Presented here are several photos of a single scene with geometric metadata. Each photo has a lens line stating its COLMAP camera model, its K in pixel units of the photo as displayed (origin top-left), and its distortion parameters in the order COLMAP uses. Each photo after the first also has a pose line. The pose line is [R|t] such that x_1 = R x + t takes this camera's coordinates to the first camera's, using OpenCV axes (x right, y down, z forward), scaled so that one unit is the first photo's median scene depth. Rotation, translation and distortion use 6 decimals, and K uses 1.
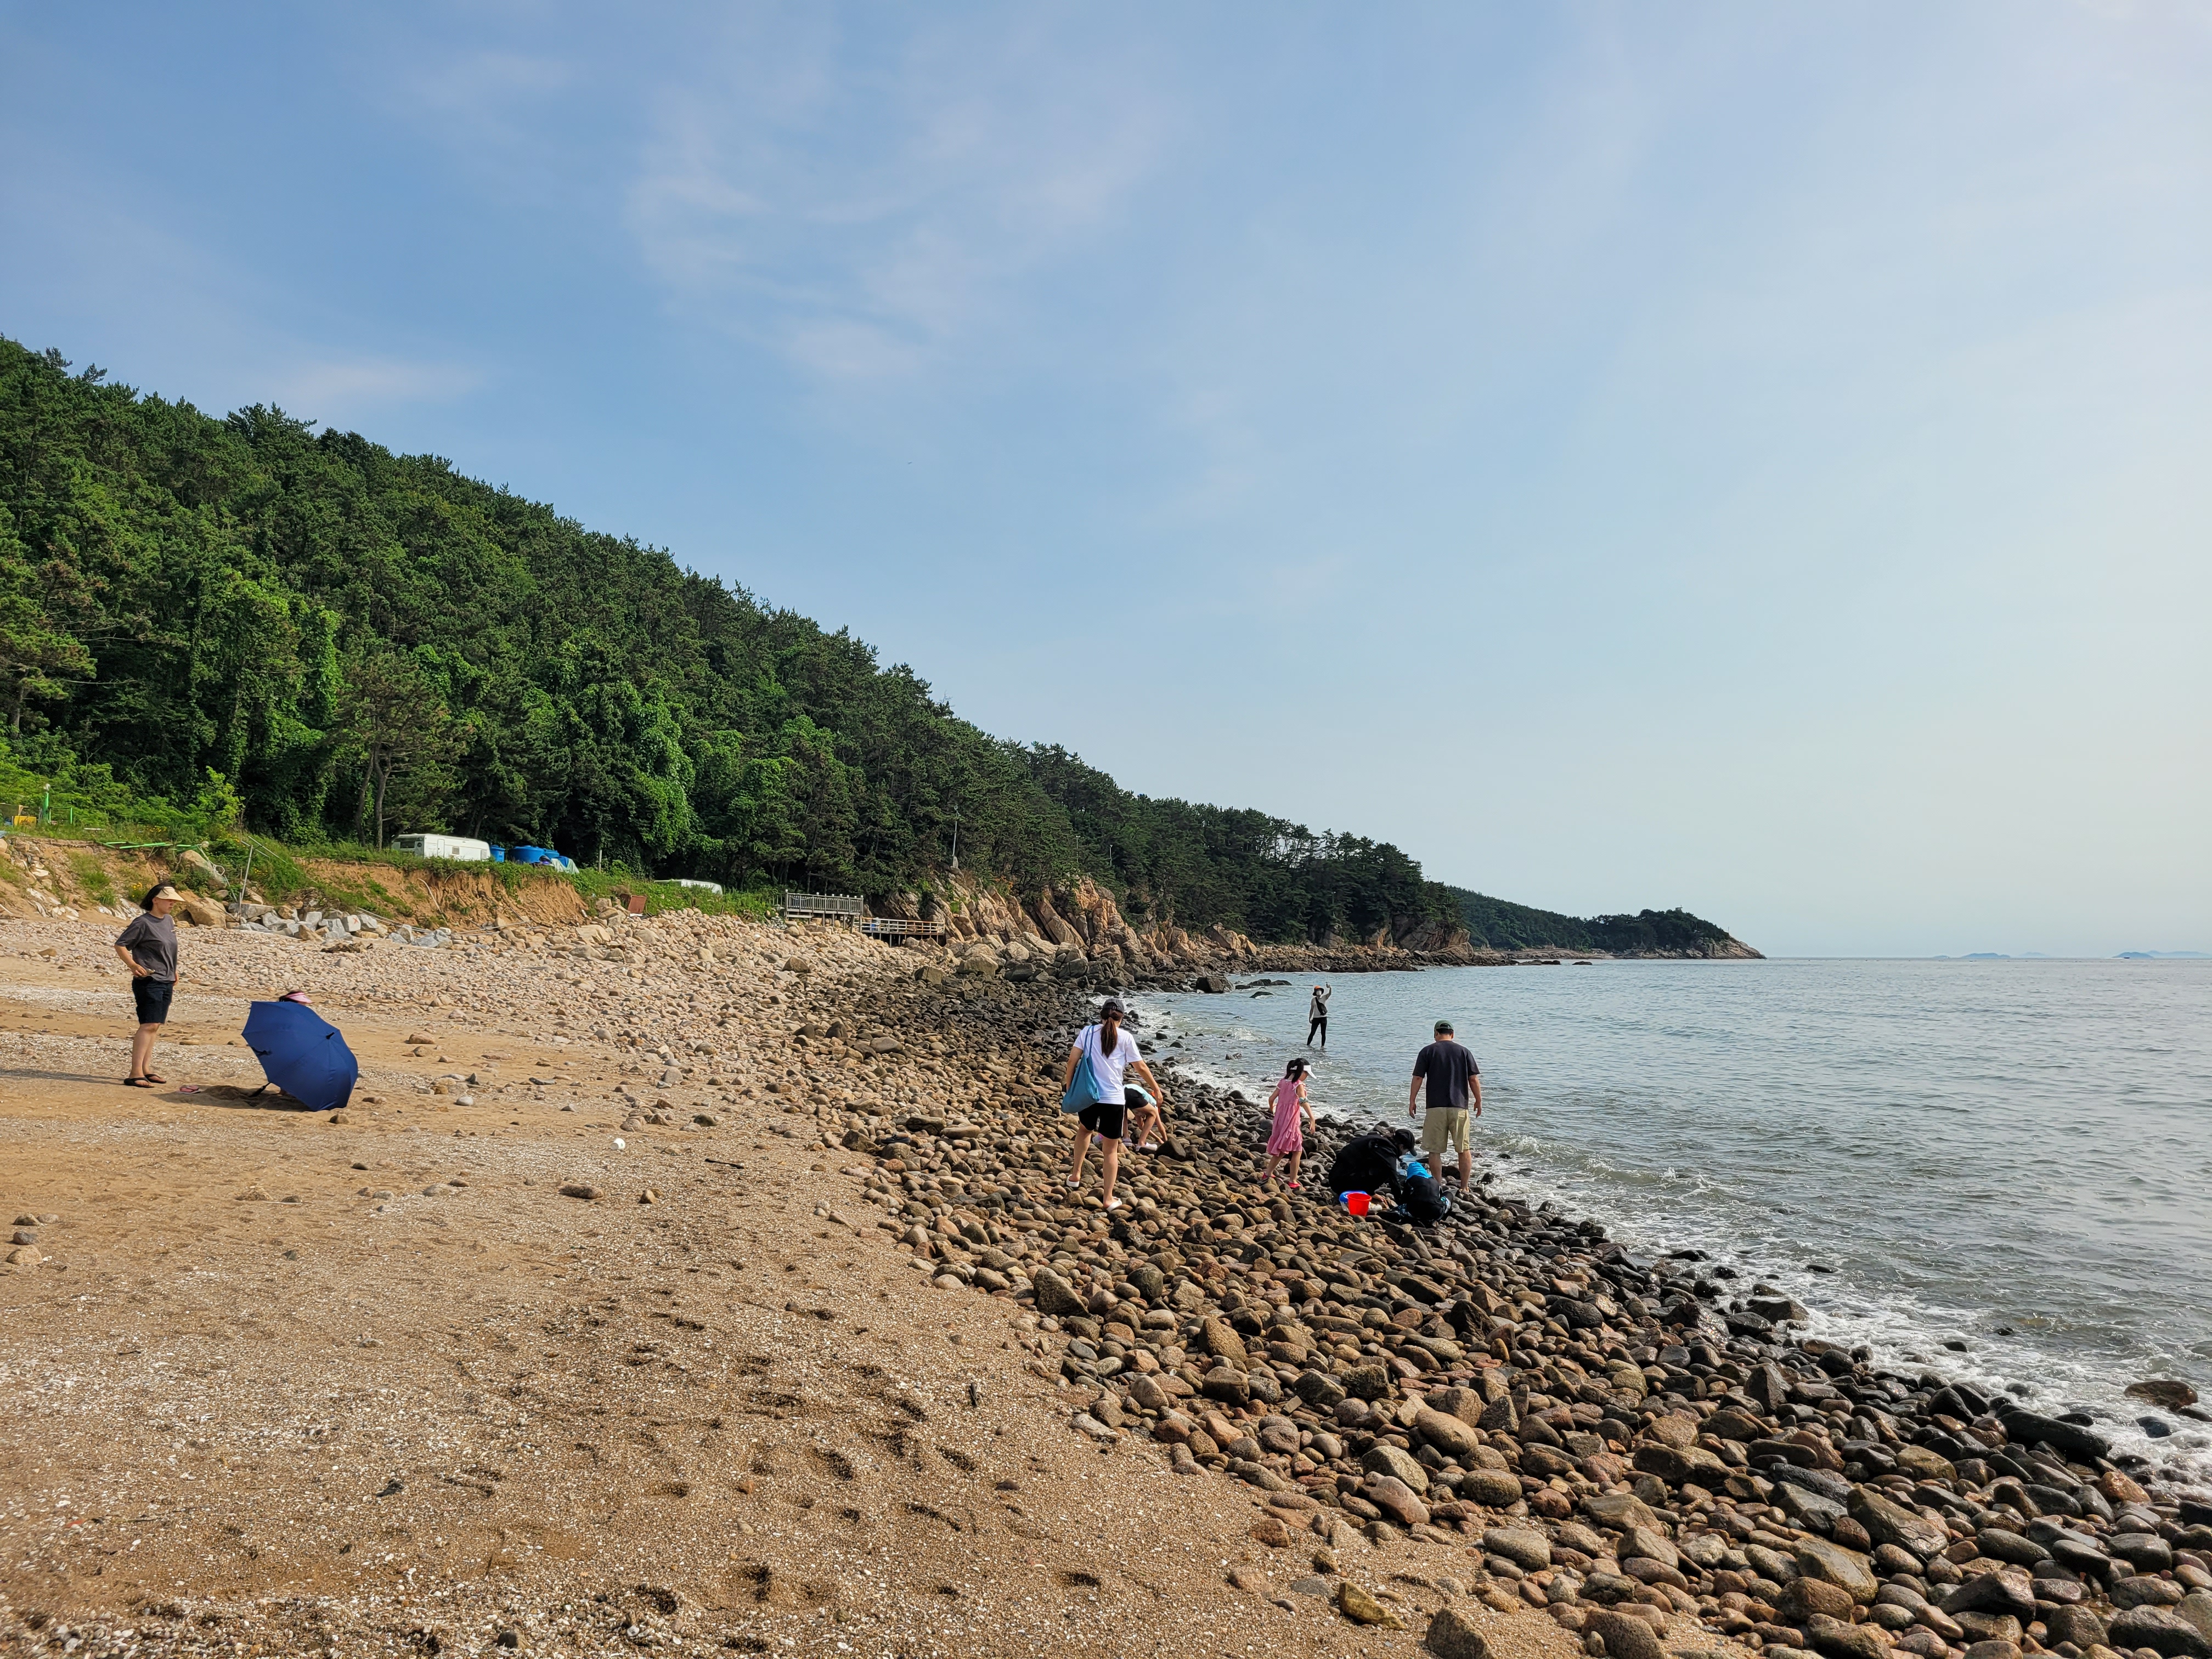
lens RADIAL K [[1650.3, 0, 1081.6], [0, 1650.3, 865.7], [0, 0, 1]] dist [0.061555, -0.045635]
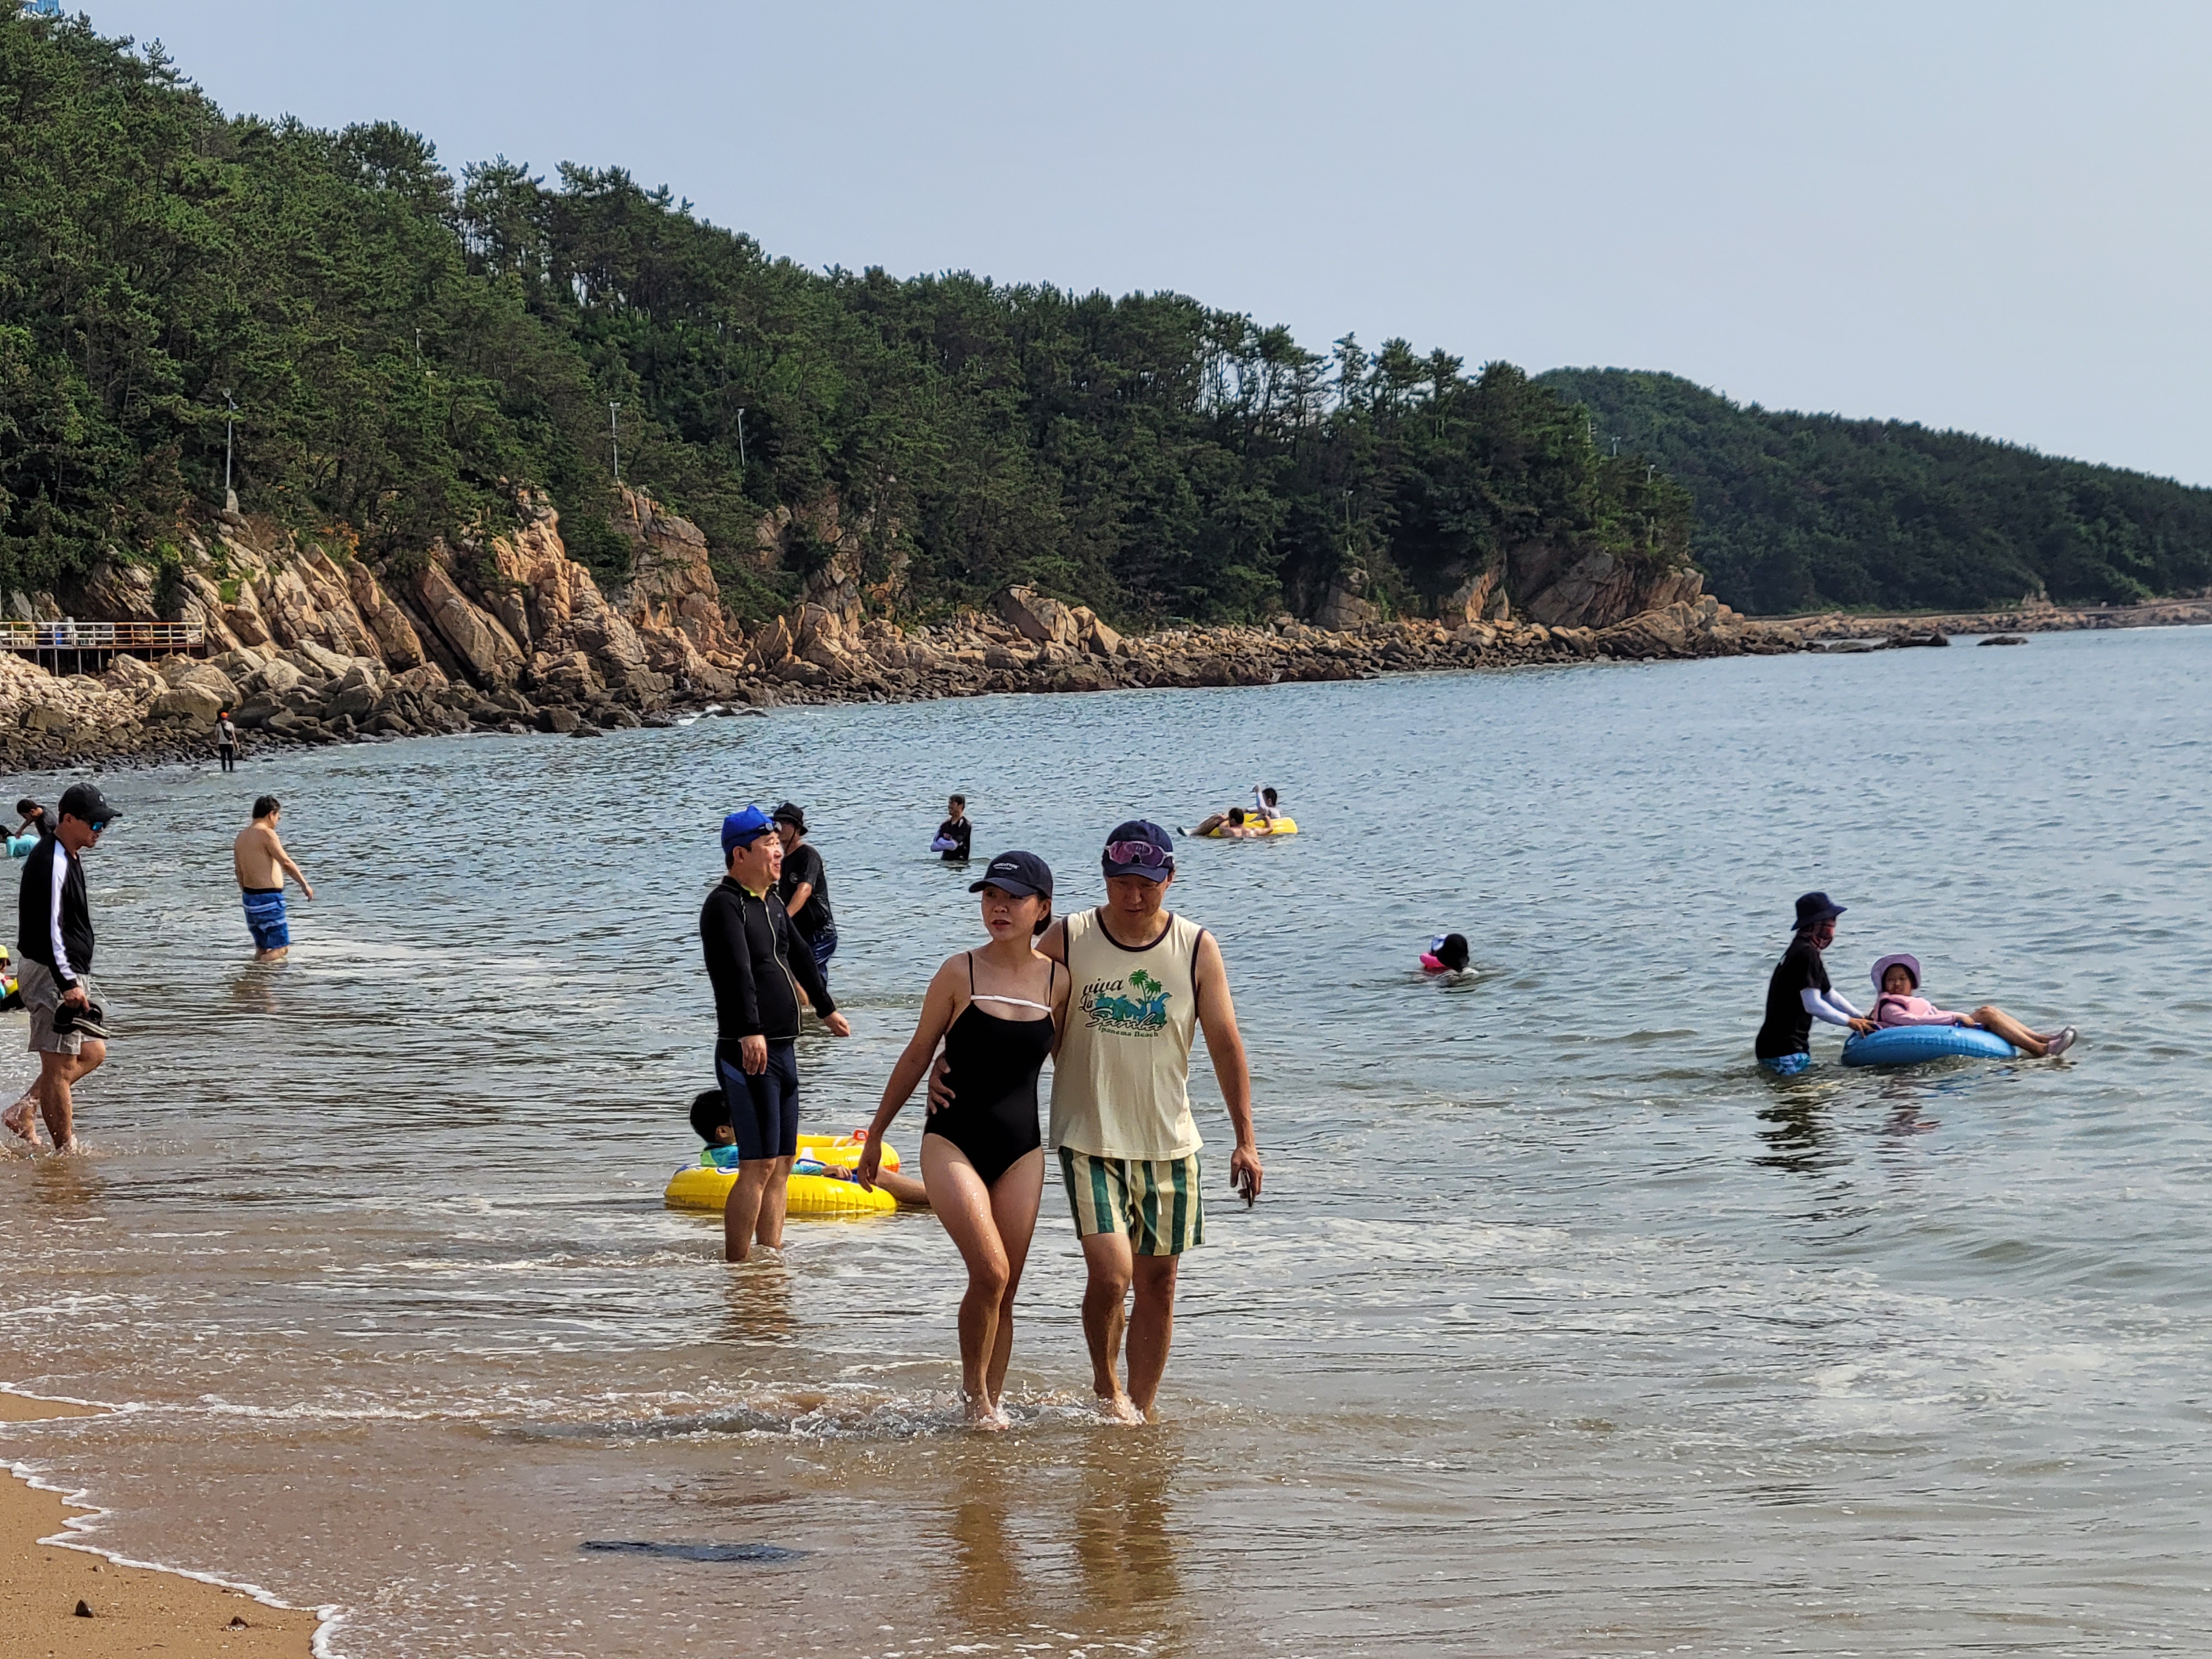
lens RADIAL K [[4986.4, 0, 1158.9], [0, 4986.4, 896.0], [0, 0, 1]] dist [0.068214, 0.569718]
pose [[0.999069, -0.037089, 0.022034, 0.183294], [0.034651, 0.994154, 0.102259, -0.031227], [-0.025698, -0.101400, 0.994514, -0.594064]]
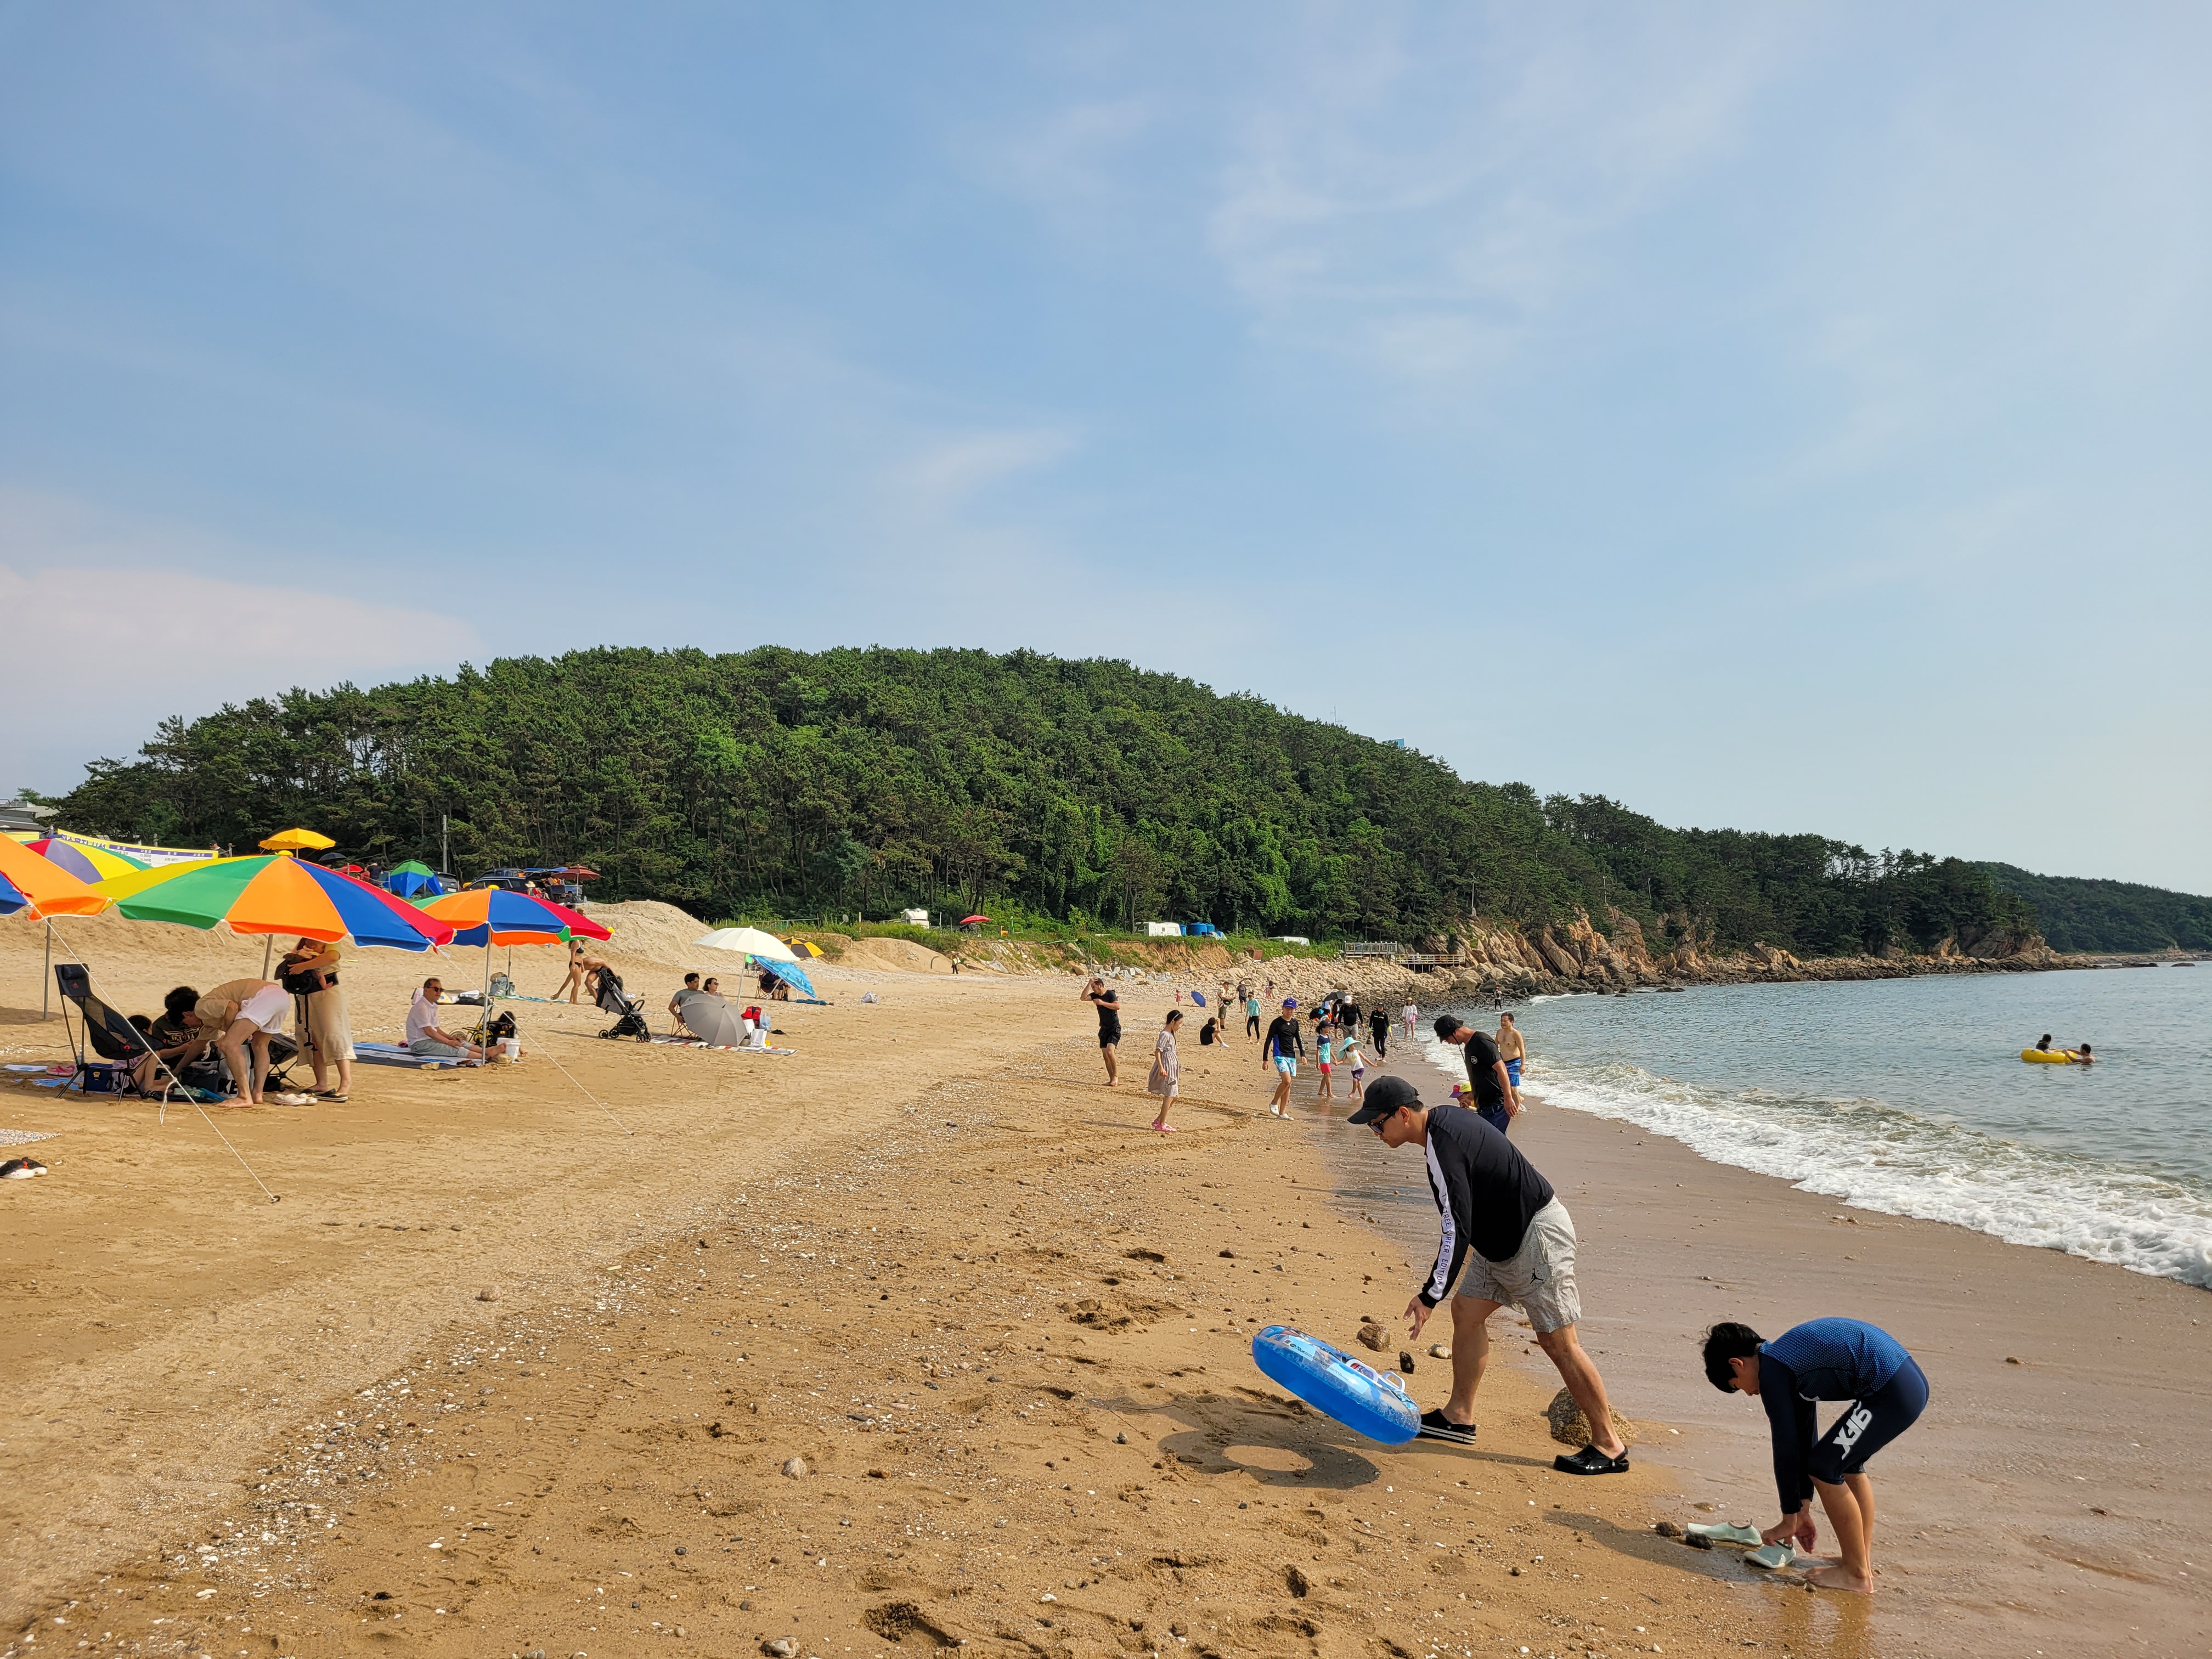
lens RADIAL K [[1658.9, 0, 1117.8], [0, 1658.9, 845.2], [0, 0, 1]] dist [0.054659, -0.036608]
pose [[0.937431, -0.058234, -0.343267, 0.142723], [0.049183, 0.998176, -0.035022, -0.026258], [0.344680, 0.015948, 0.938585, -0.496423]]
